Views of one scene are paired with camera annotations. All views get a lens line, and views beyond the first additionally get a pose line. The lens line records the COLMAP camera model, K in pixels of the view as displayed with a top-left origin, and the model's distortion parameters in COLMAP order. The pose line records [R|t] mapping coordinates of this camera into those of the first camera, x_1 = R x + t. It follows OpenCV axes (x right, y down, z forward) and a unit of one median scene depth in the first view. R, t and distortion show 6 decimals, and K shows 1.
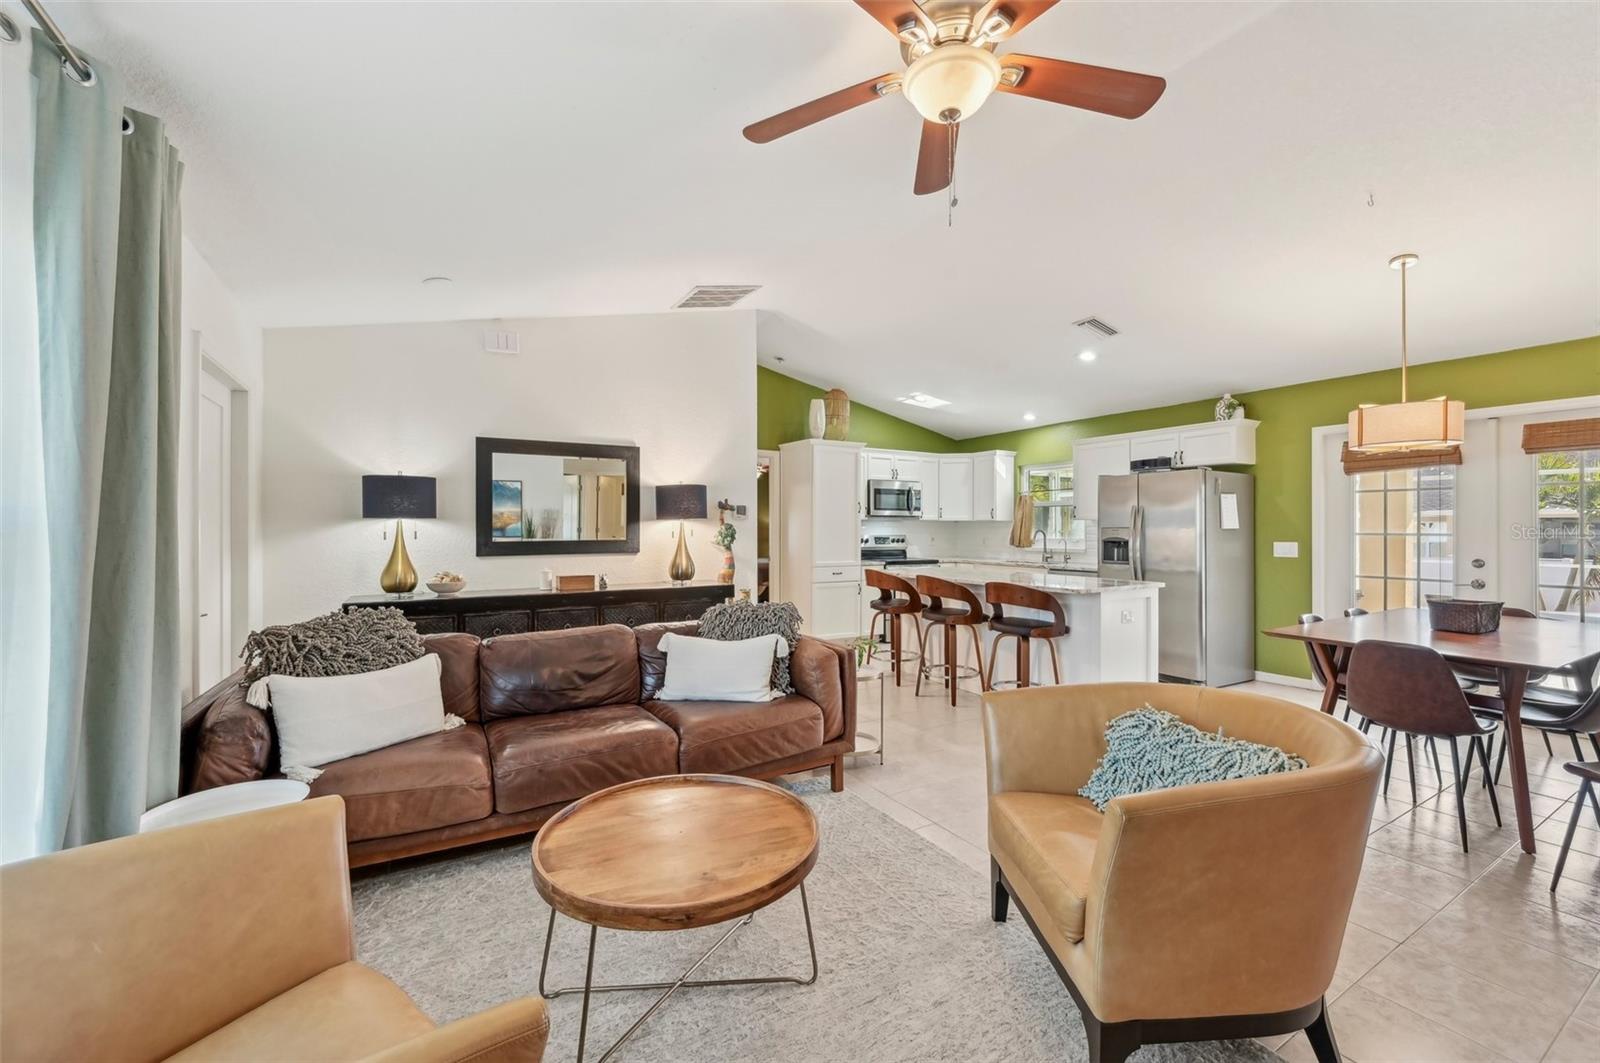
lens RADIAL K [[641.2, 0, 804.3], [0, 641.2, 526.3], [0, 0, 1]] dist [0.000429, -0.000685]
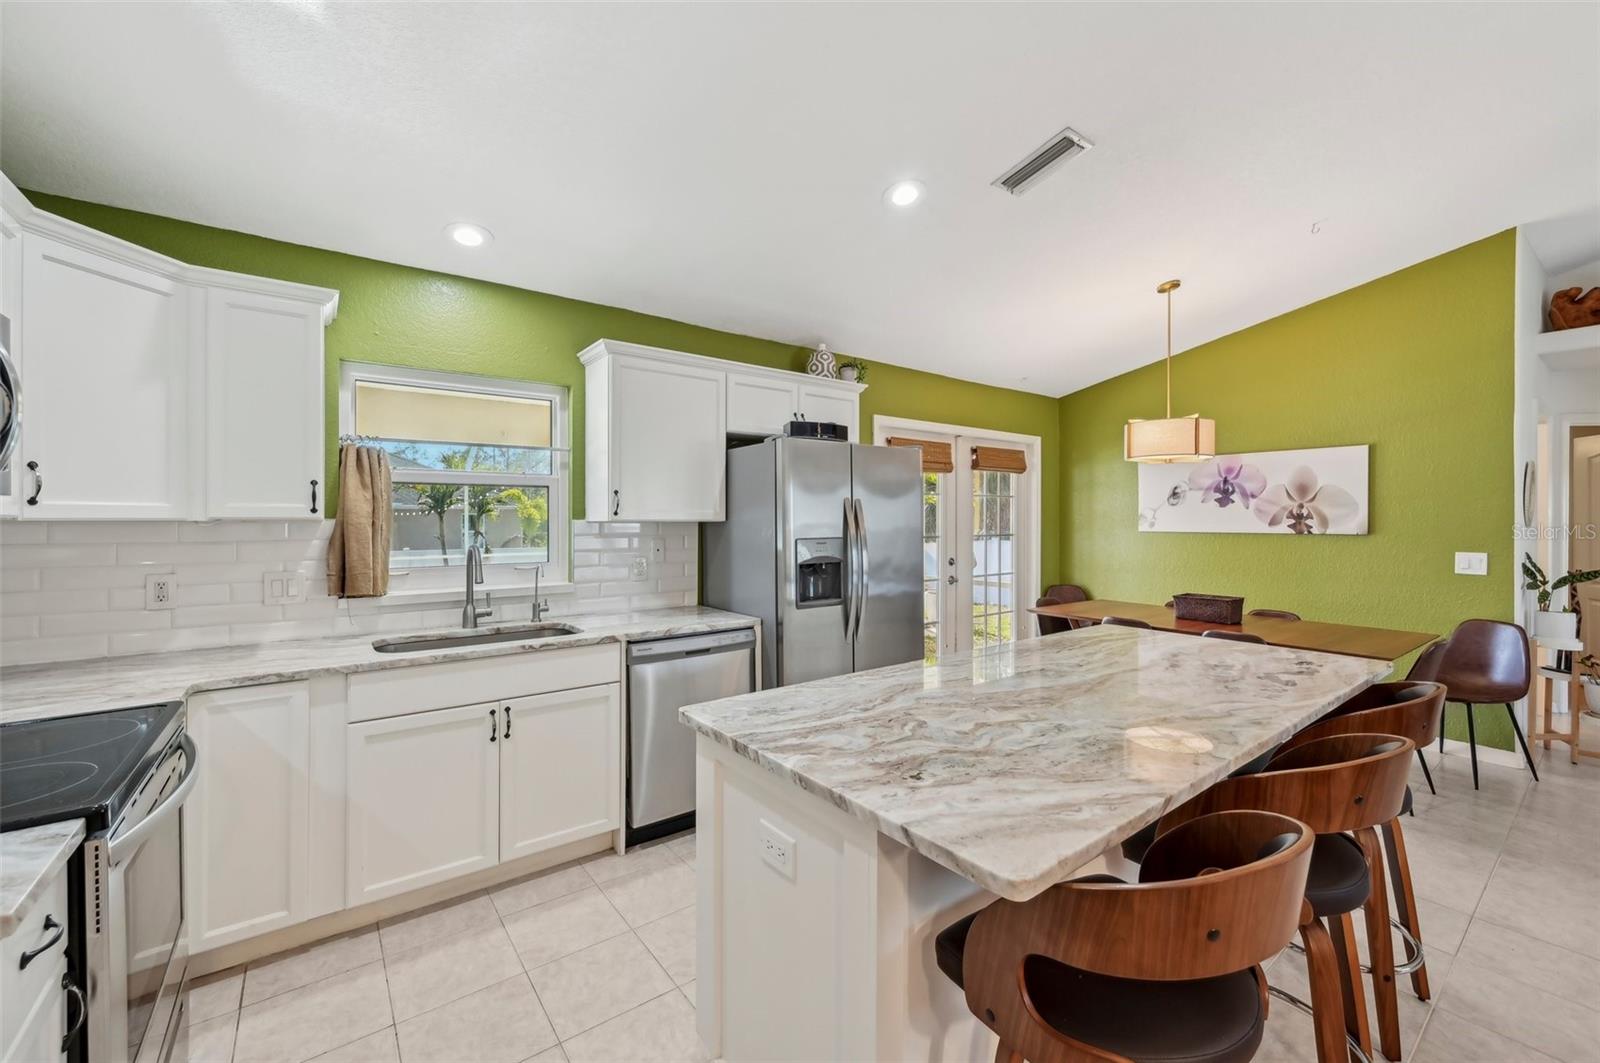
lens RADIAL K [[641.2, 0, 799.1], [0, 641.2, 521.1], [0, 0, 1]] dist [0.000429, -0.000685]
pose [[-0.109221, -0.005585, 0.994002, -0.043646], [-0.005421, 0.999973, 0.005023, -0.016240], [-0.994003, -0.004840, -0.109249, 1.178258]]
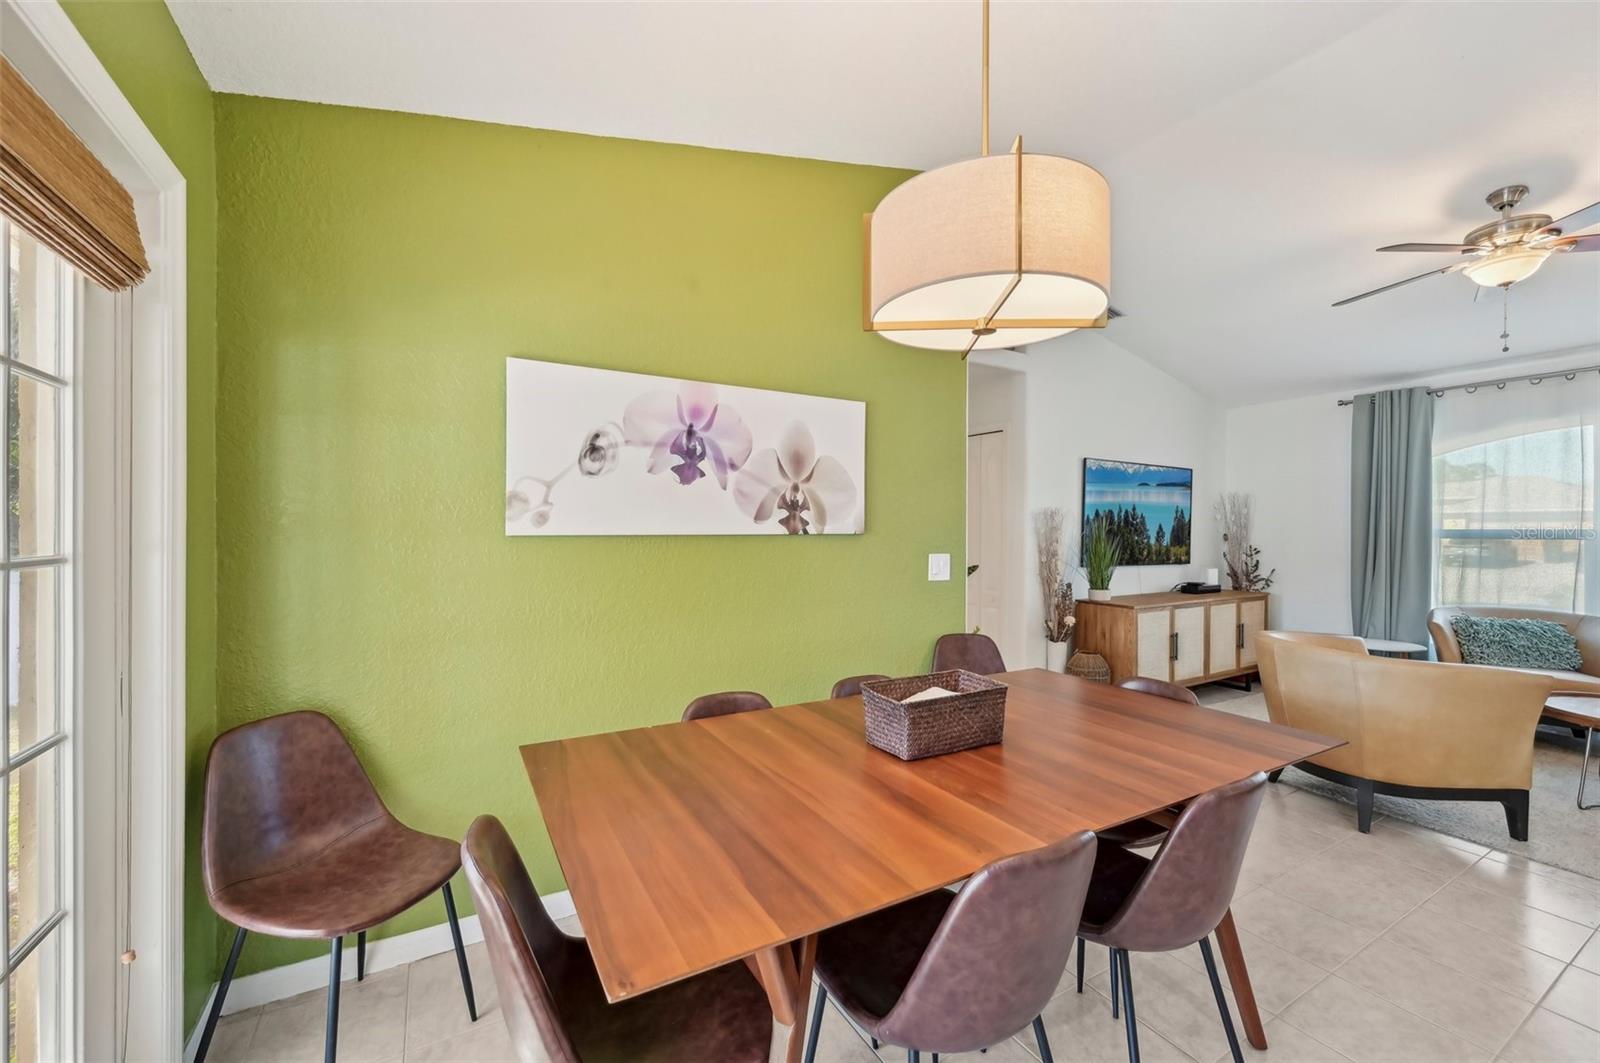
lens RADIAL K [[641.2, 0, 807.1], [0, 641.2, 531.7], [0, 0, 1]] dist [0.000429, -0.000685]
pose [[-0.999936, -0.005819, 0.009726, 0.704084], [-0.005801, 0.999981, 0.001878, -0.002112], [-0.009737, 0.001821, -0.999951, 0.937415]]
